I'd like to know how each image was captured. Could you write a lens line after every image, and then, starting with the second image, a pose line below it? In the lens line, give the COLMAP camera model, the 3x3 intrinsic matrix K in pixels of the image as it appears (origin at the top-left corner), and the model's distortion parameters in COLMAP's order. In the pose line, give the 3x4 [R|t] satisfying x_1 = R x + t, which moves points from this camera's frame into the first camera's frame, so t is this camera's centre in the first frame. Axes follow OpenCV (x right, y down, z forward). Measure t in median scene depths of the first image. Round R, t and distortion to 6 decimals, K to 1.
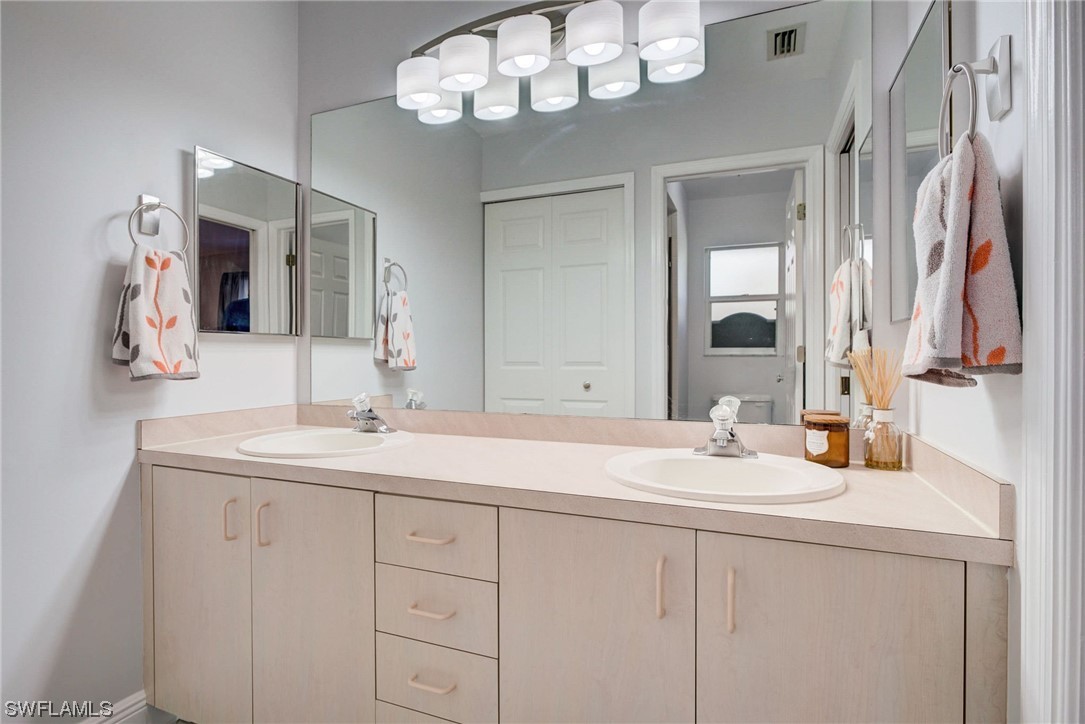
lens RADIAL K [[528.3, 0, 540.0], [0, 528.3, 357.8], [0, 0, 1]] dist [-0.009141, 0.001998]
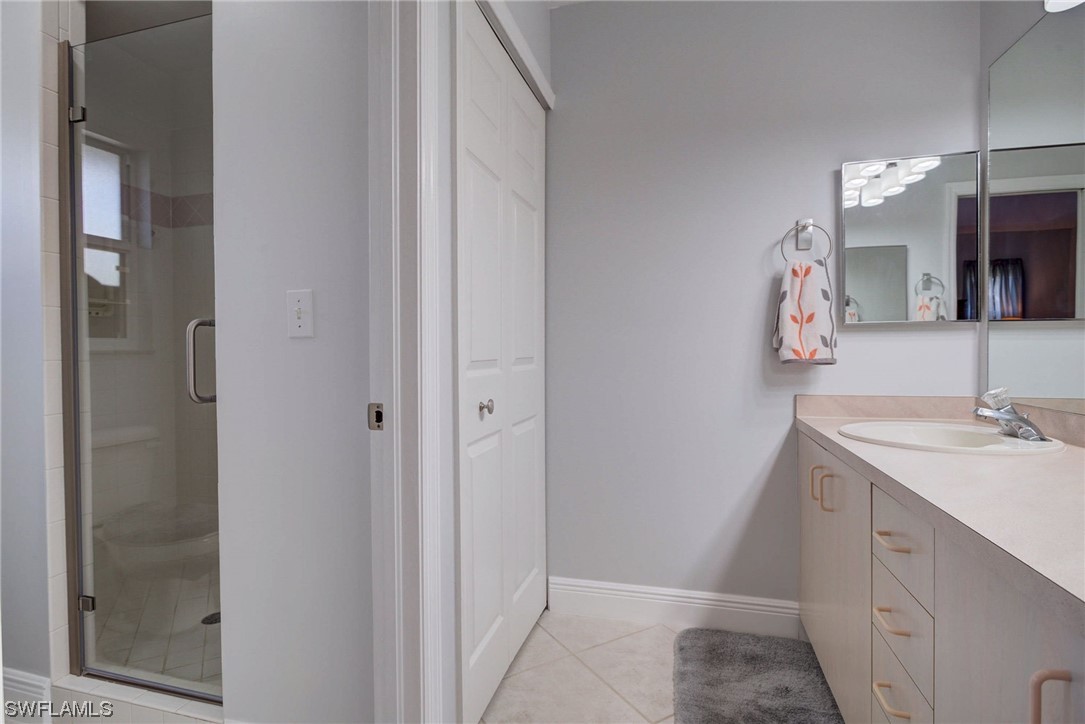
lens RADIAL K [[528.3, 0, 541.3], [0, 528.3, 358.5], [0, 0, 1]] dist [-0.009141, 0.001998]
pose [[0.140419, 0.017013, -0.989946, 0.442582], [0.004321, 0.999832, 0.017796, 0.003214], [0.990083, -0.006776, 0.140322, 0.197025]]
